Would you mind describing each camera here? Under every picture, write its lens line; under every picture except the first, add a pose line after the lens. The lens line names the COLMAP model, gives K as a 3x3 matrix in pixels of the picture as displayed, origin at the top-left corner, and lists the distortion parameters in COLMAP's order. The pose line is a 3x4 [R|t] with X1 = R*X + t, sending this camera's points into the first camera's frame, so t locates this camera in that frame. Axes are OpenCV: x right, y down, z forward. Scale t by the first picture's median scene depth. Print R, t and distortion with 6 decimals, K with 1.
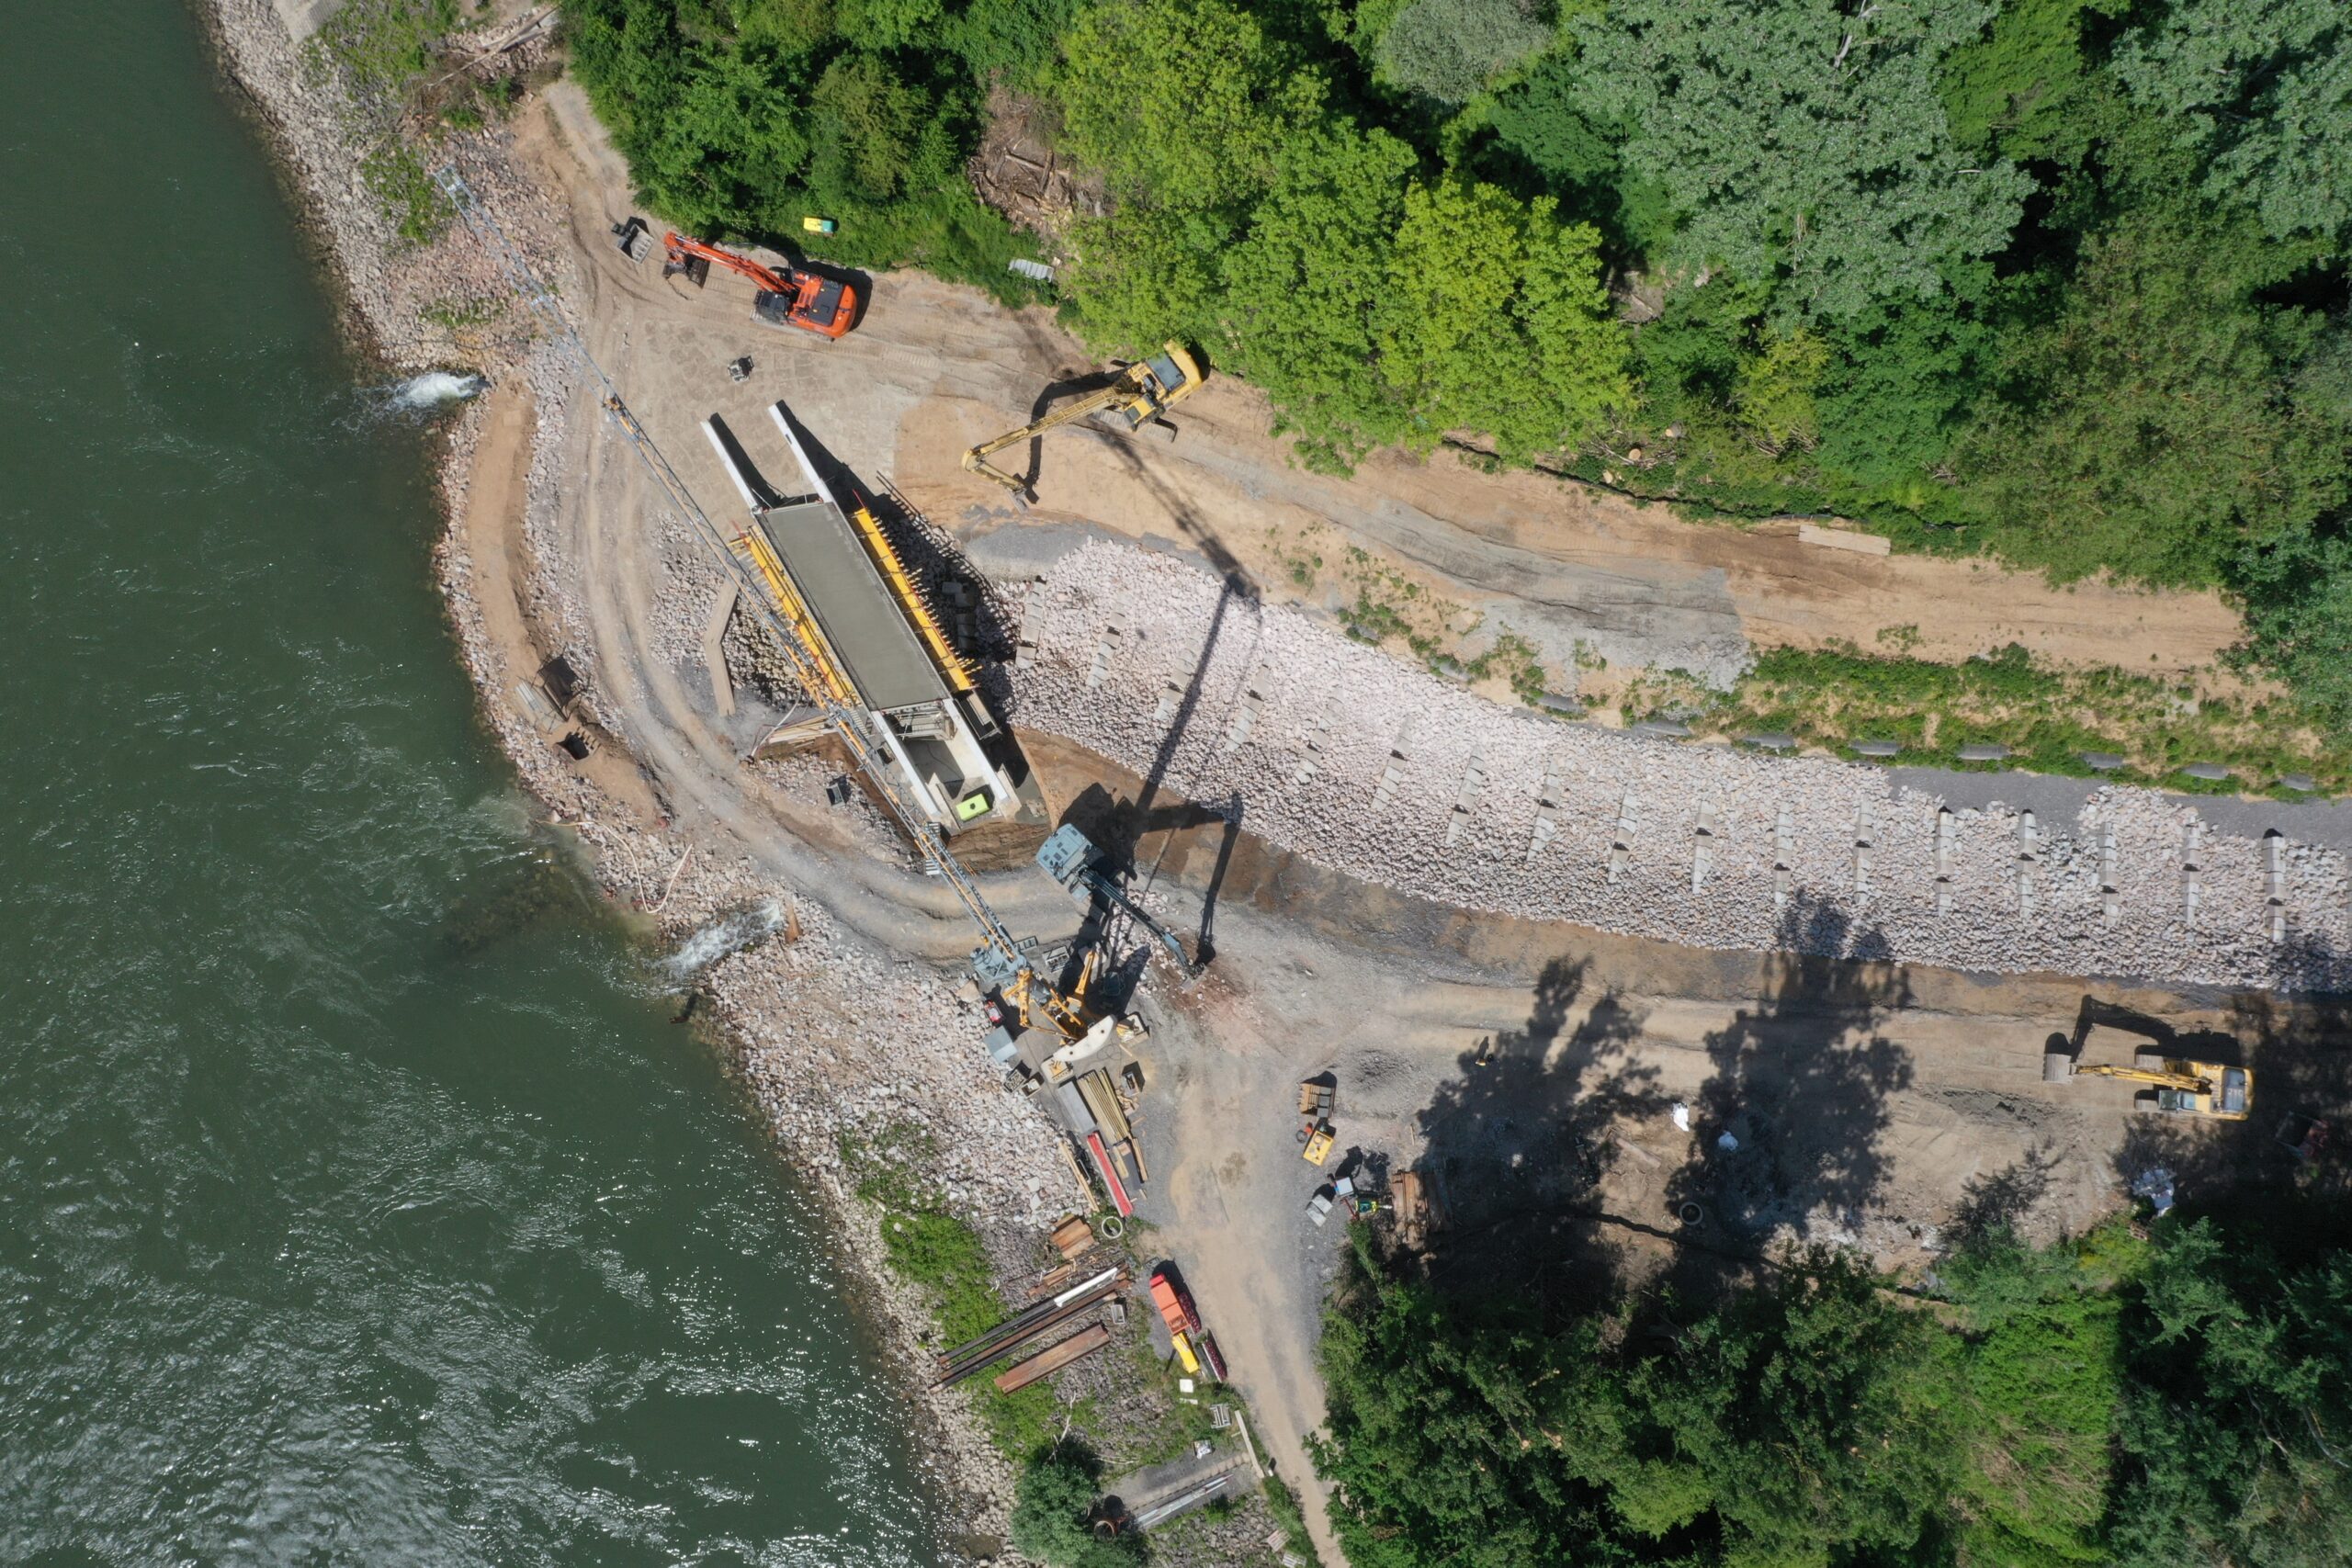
lens RADIAL K [[1844.4, 0, 1176.0], [0, 1844.4, 784.0], [0, 0, 1]] dist [-0.001700, -0.003746]
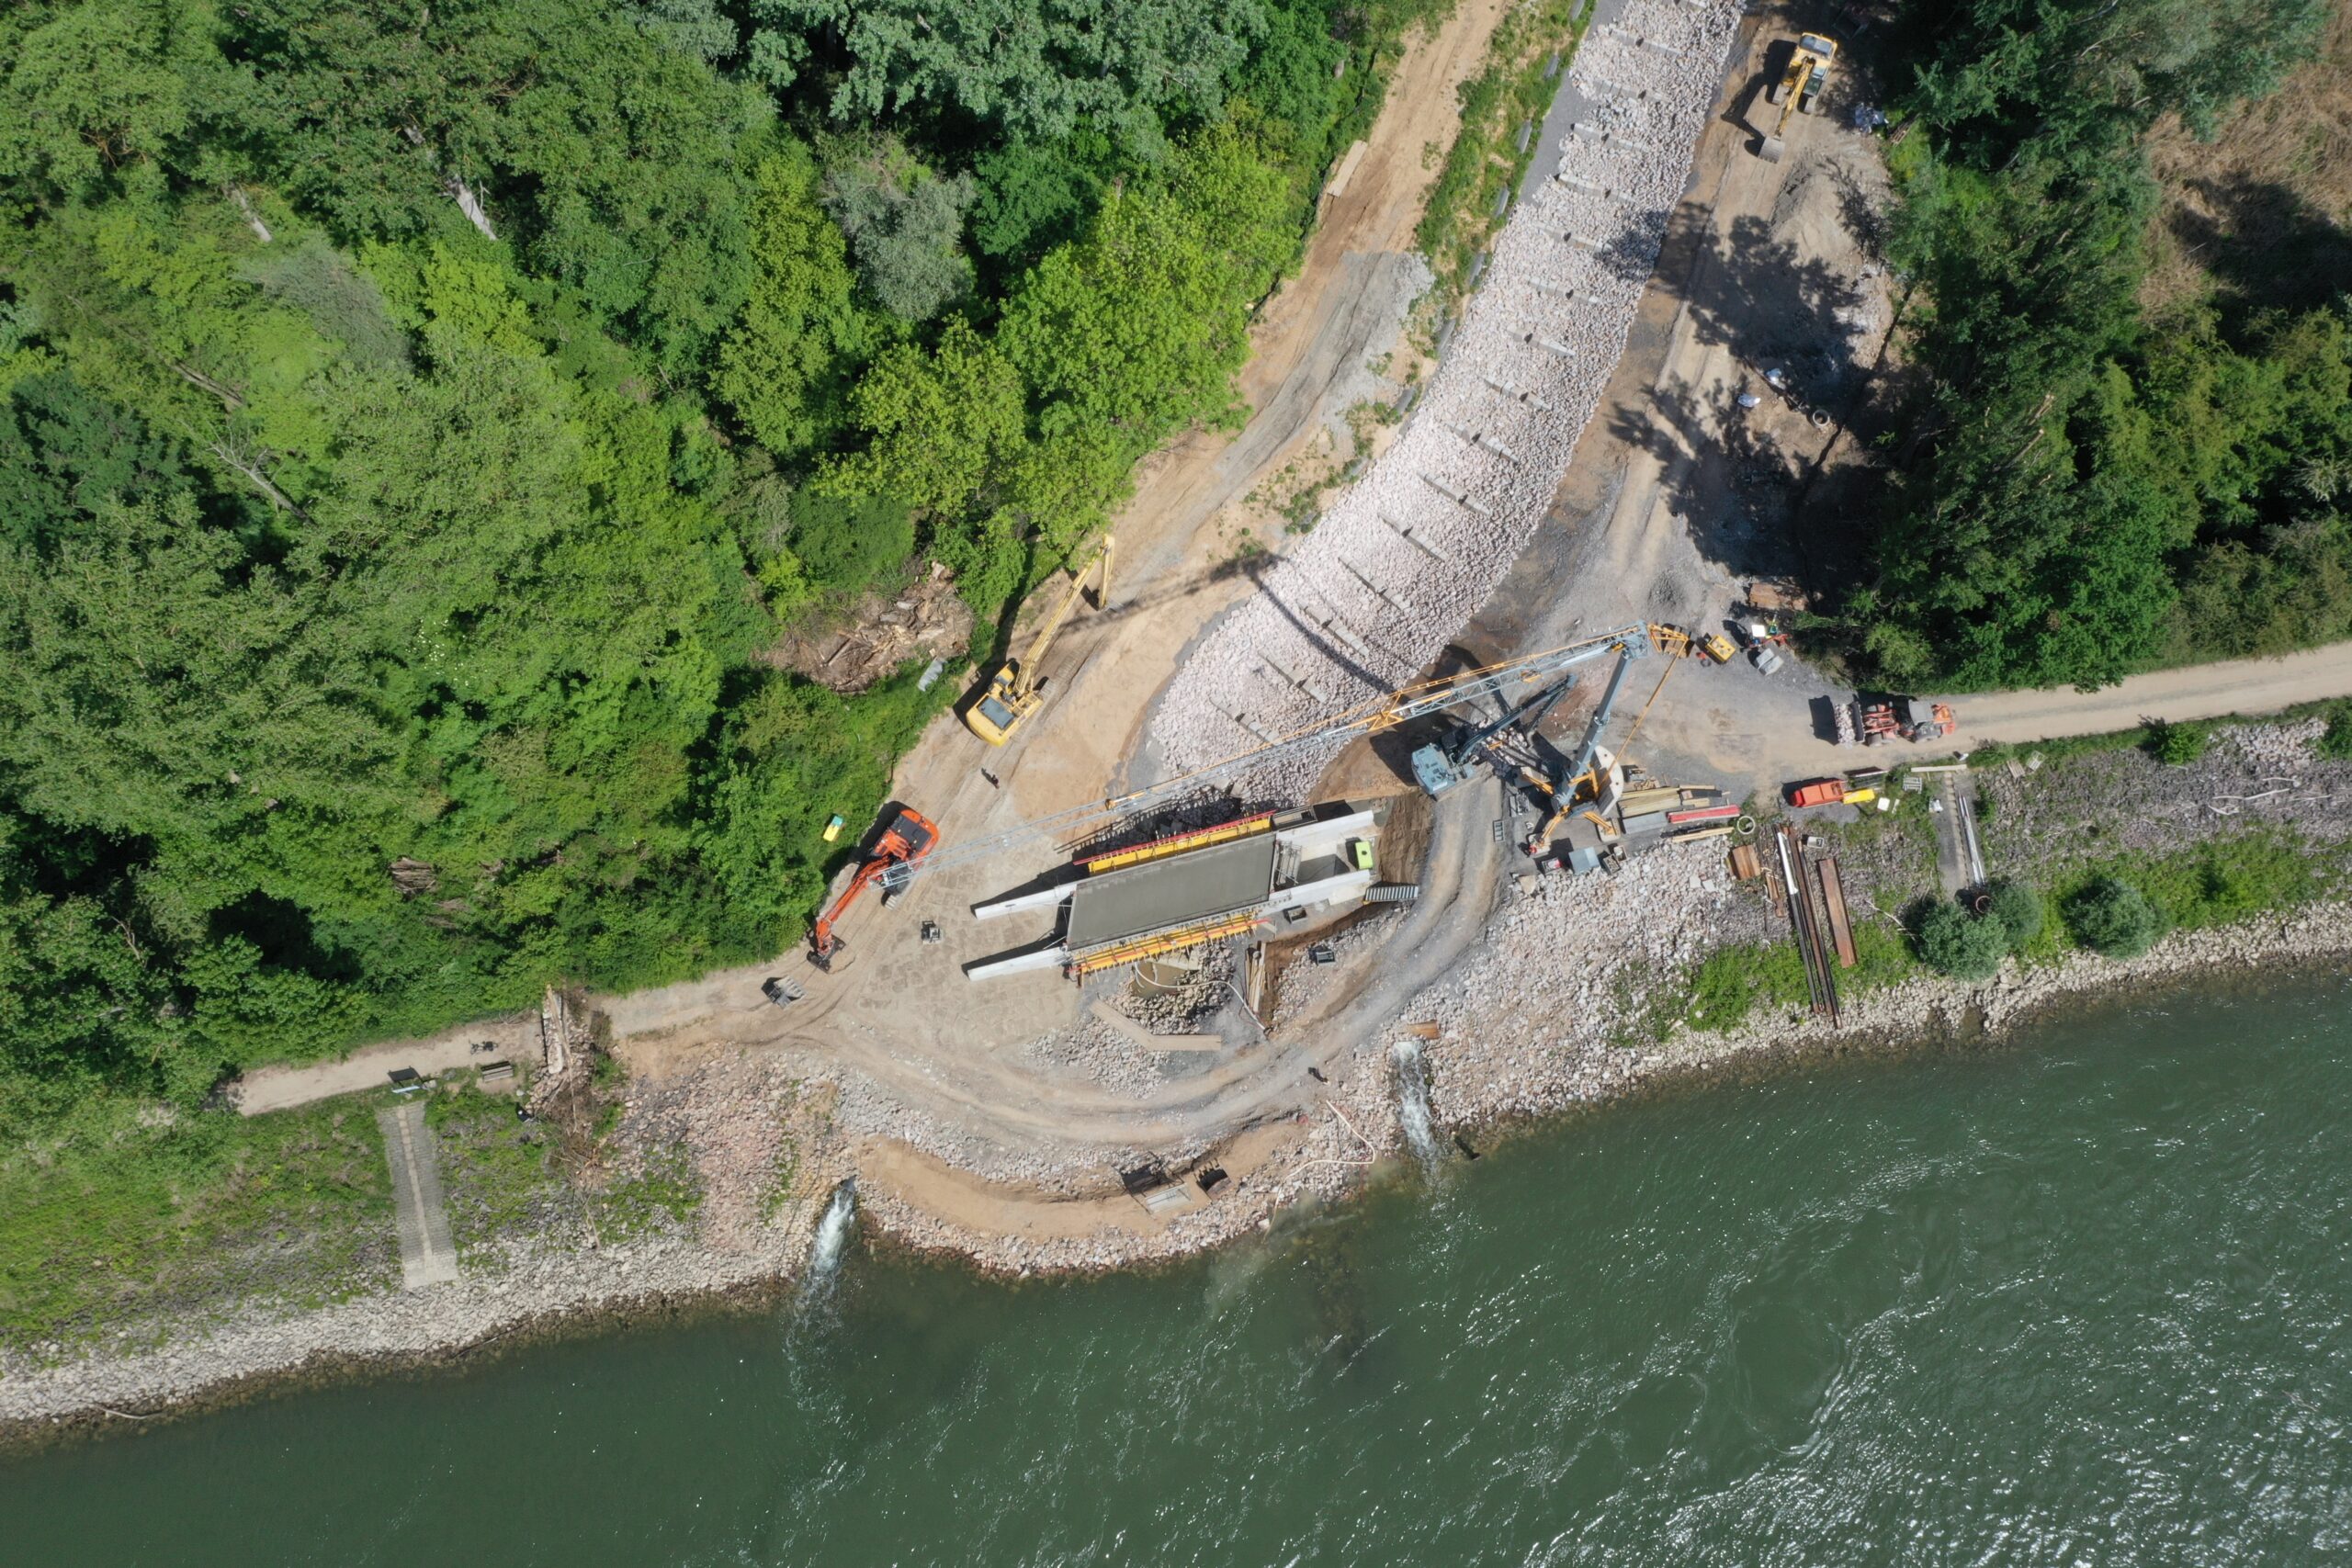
lens RADIAL K [[1809.8, 0, 1176.0], [0, 1809.8, 784.0], [0, 0, 1]] dist [-0.009486, -0.005803]
pose [[0.290383, -0.909836, 0.296439, -0.446310], [0.950768, 0.309370, 0.018181, -0.135660], [-0.108252, 0.276565, 0.954879, -0.086891]]
